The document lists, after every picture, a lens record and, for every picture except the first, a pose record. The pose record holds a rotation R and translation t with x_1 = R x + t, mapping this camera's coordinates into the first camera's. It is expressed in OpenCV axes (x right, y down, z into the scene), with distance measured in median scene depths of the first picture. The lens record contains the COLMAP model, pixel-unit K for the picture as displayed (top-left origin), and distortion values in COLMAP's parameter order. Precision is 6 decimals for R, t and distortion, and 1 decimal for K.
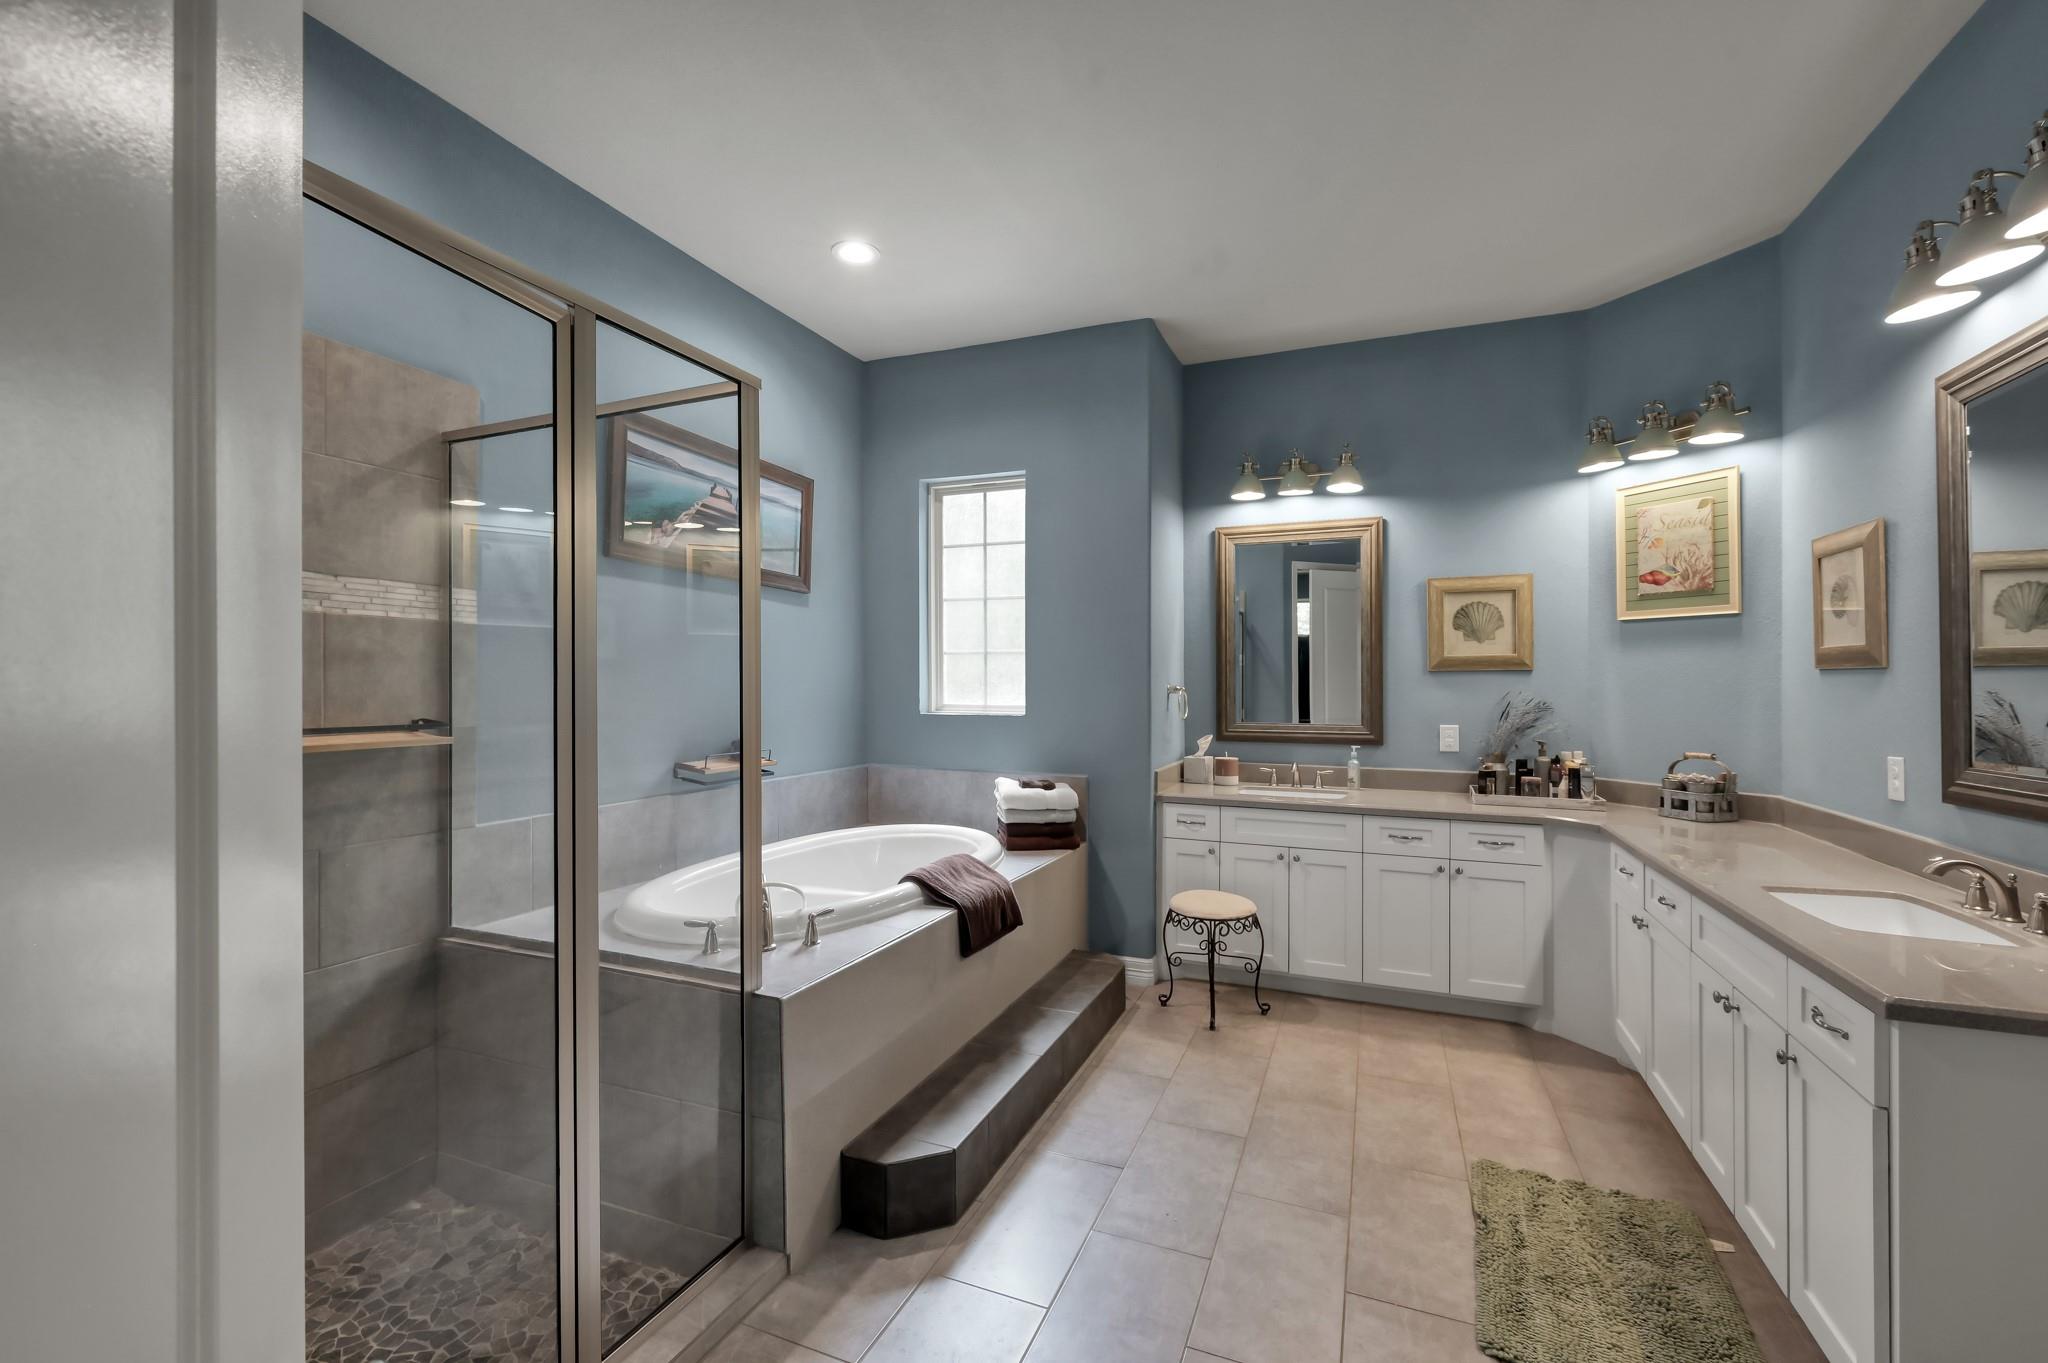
lens RADIAL K [[859.6, 0, 1029.7], [0, 859.6, 684.5], [0, 0, 1]] dist [0.000819, 0.000540]
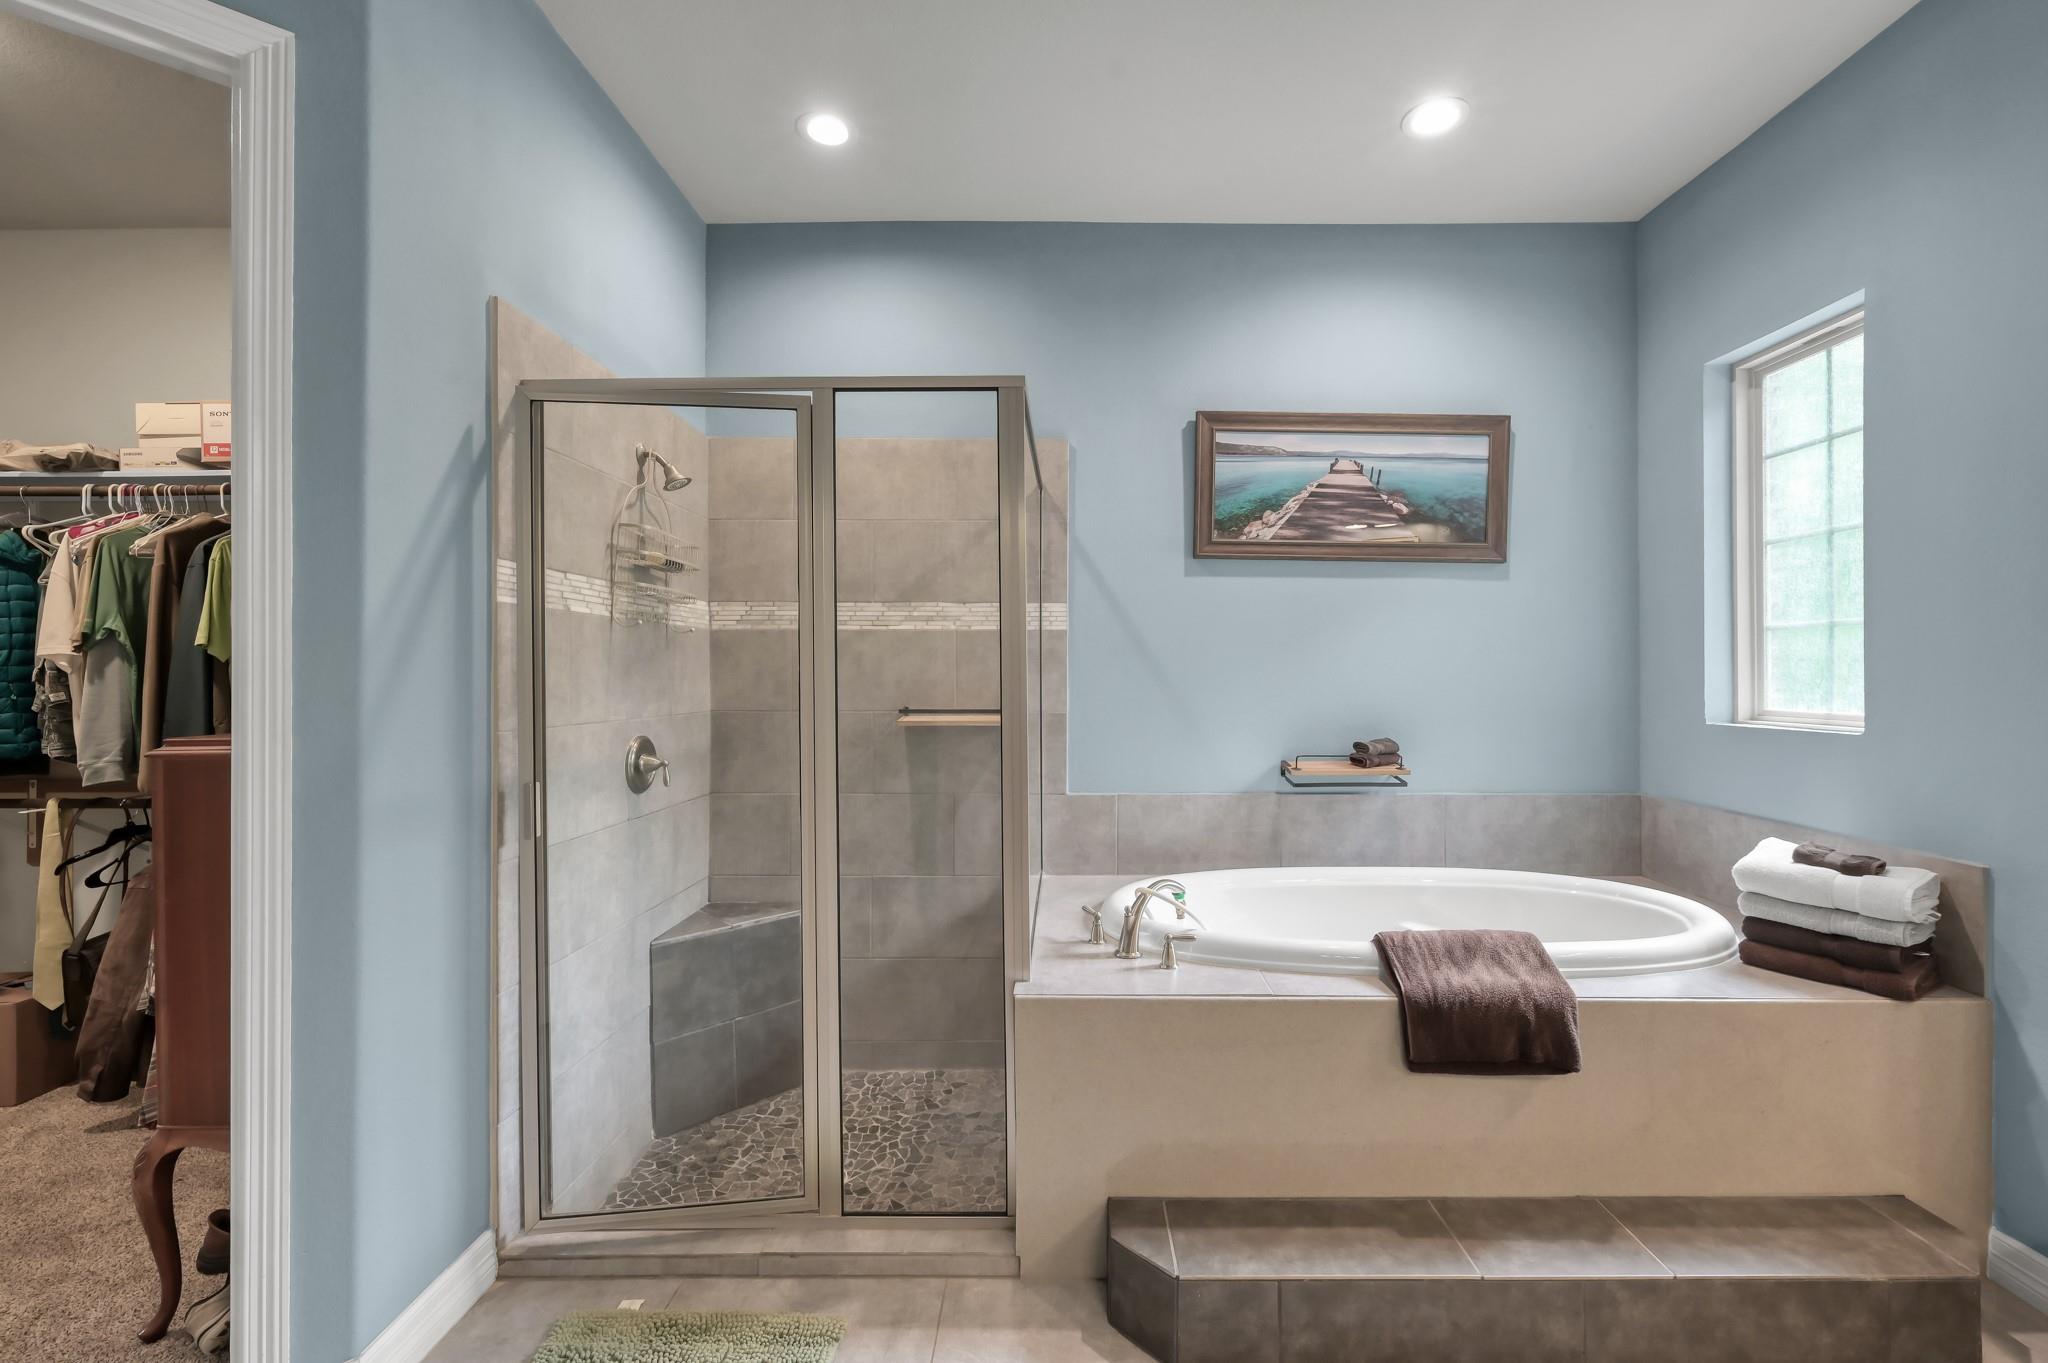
lens RADIAL K [[859.6, 0, 1030.3], [0, 859.6, 680.9], [0, 0, 1]] dist [0.000819, 0.000540]
pose [[0.385746, 0.000485, -0.922605, 0.350371], [0.001062, 0.999999, 0.000969, 0.000656], [0.922604, -0.001354, 0.385745, 0.349604]]
